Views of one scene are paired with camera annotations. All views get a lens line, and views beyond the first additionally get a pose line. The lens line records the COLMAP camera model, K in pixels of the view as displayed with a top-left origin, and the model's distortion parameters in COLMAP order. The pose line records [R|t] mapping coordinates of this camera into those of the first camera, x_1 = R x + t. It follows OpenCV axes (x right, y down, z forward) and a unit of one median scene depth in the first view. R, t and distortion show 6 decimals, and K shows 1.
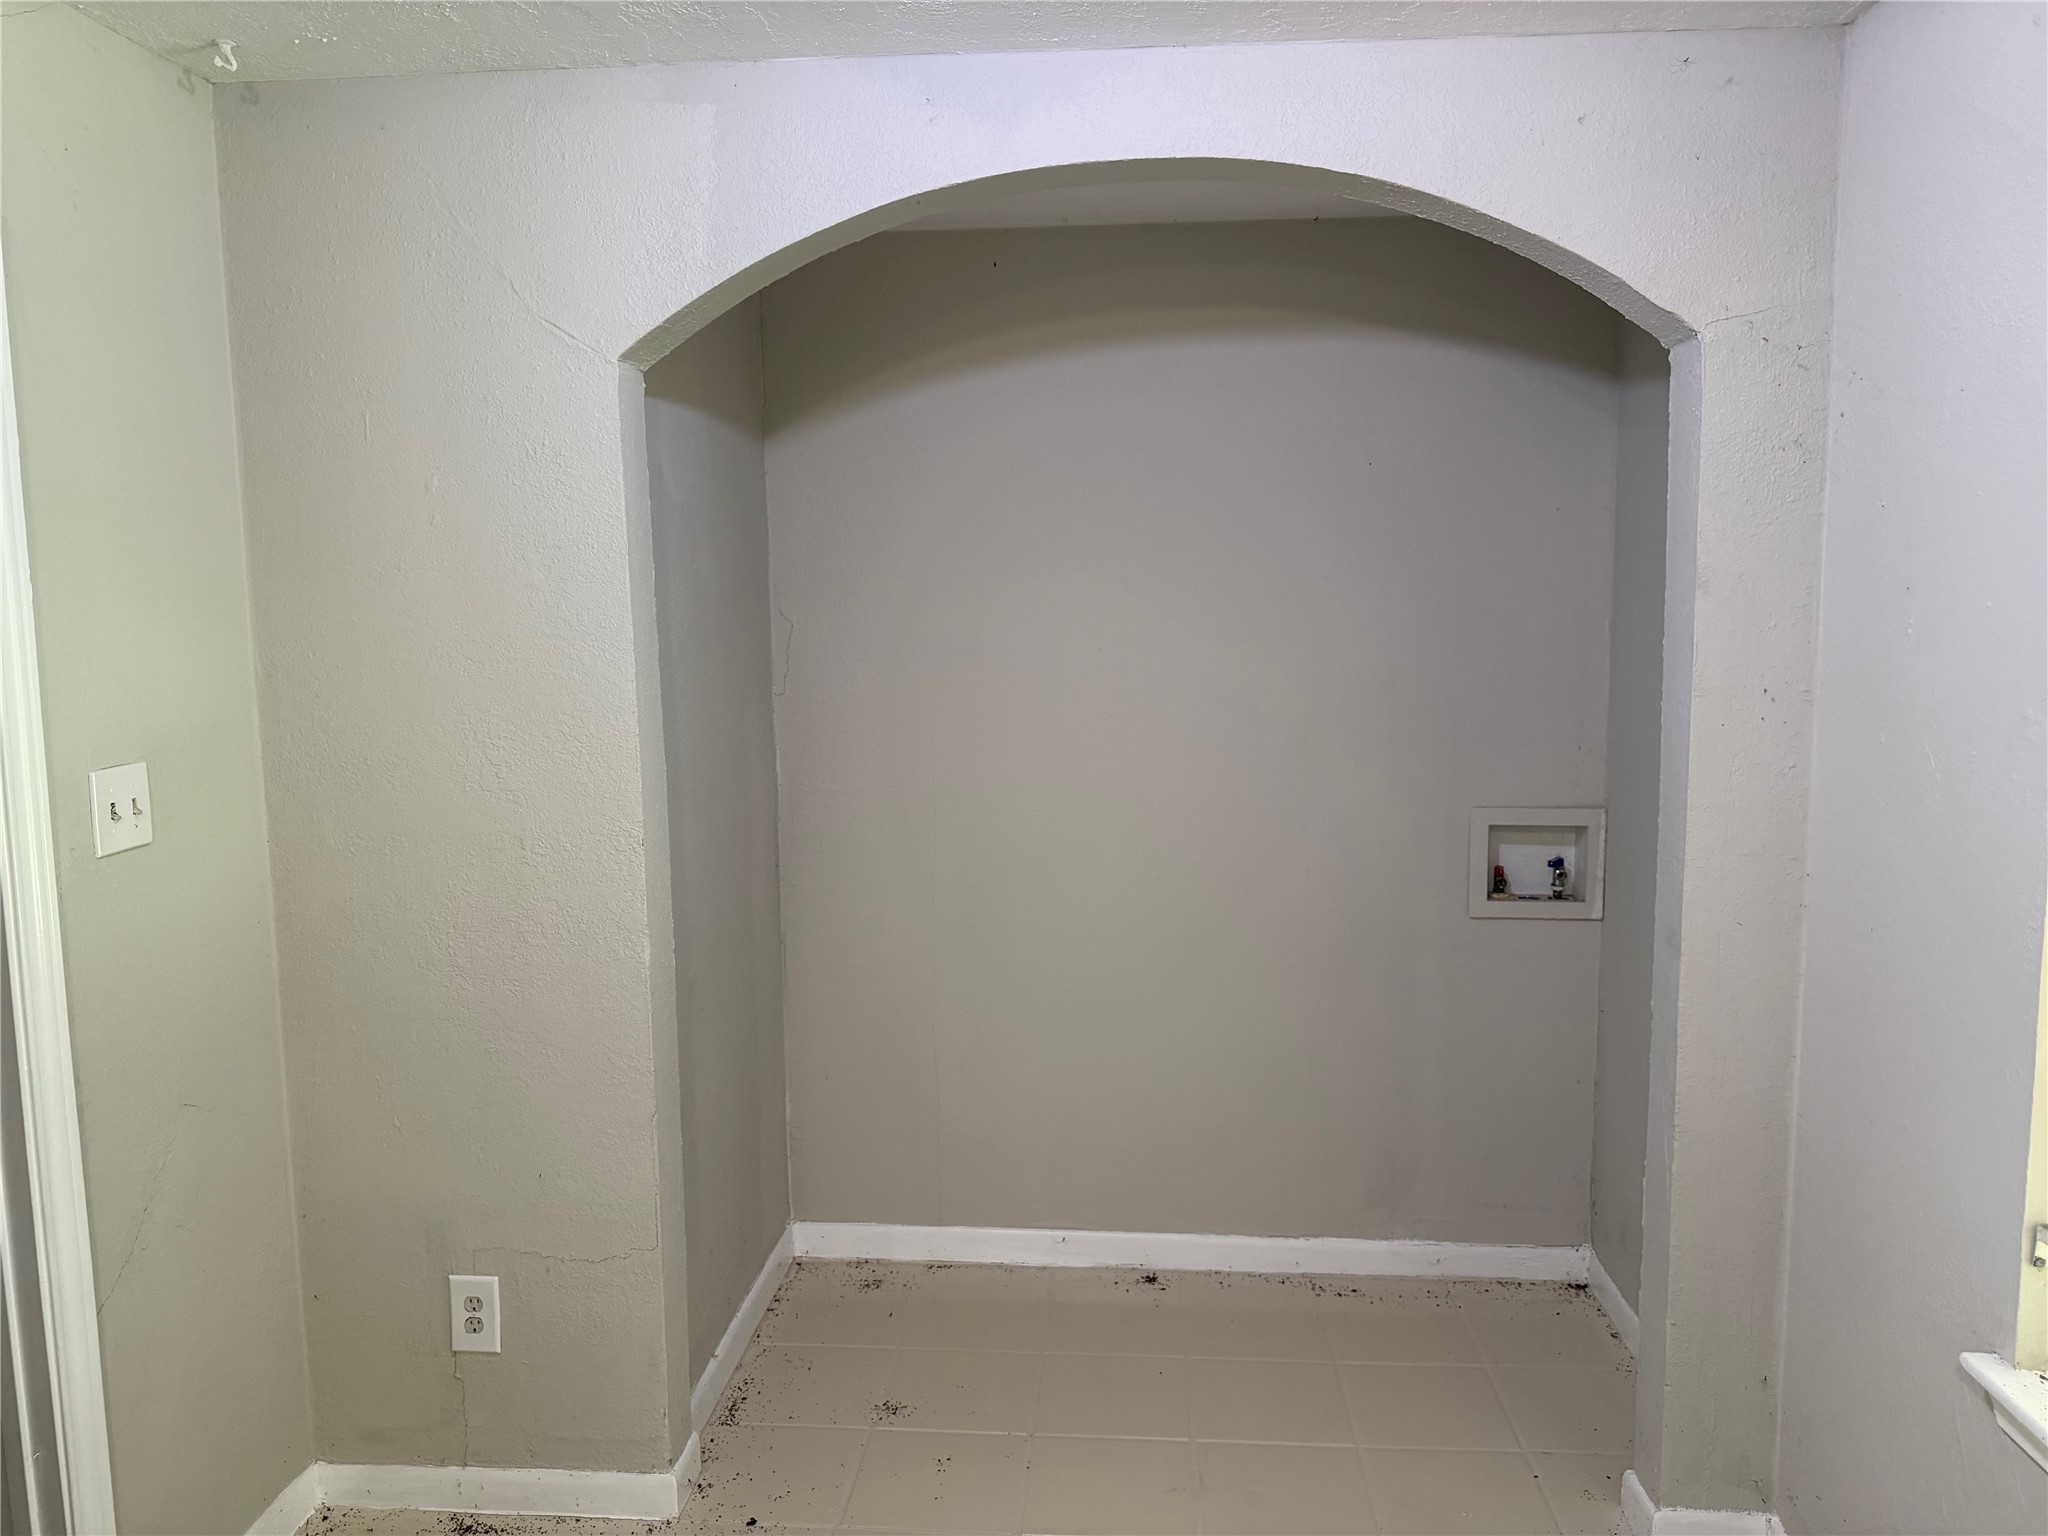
lens RADIAL K [[1429.4, 0, 1031.9], [0, 1429.4, 779.6], [0, 0, 1]] dist [0.096611, -0.132944]
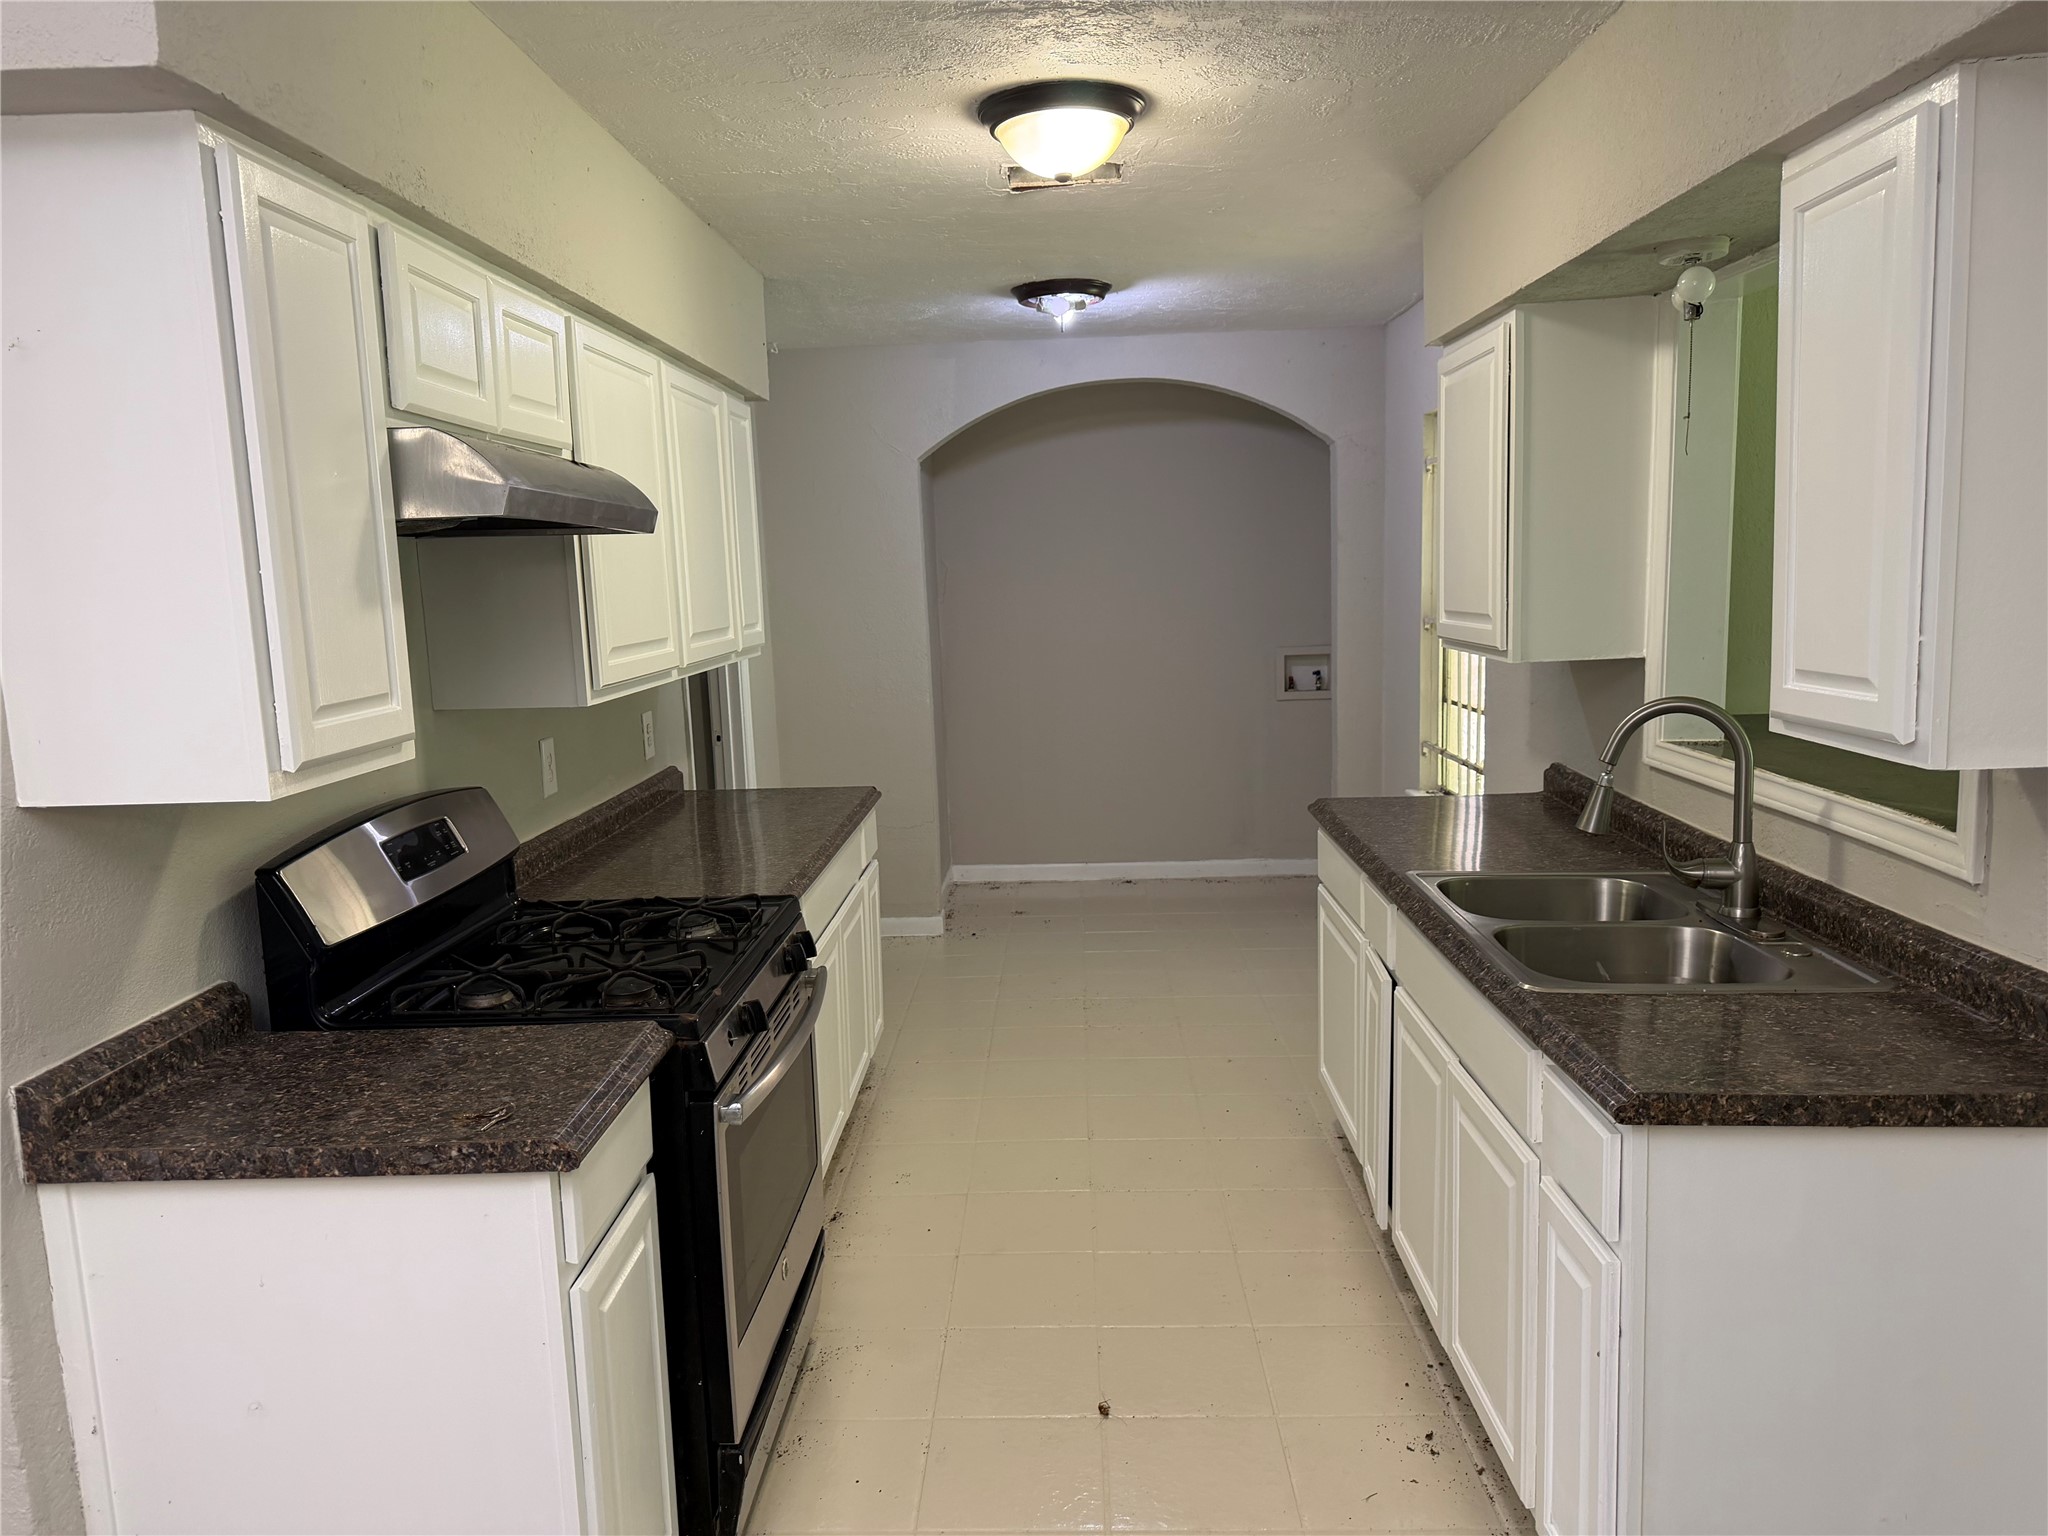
lens RADIAL K [[1429.4, 0, 1031.9], [0, 1429.4, 779.6], [0, 0, 1]] dist [0.096611, -0.132944]
pose [[0.998288, -0.032388, 0.048711, -0.152940], [0.031090, 0.999147, 0.027171, 0.141360], [-0.049550, -0.025610, 0.998443, -1.045585]]
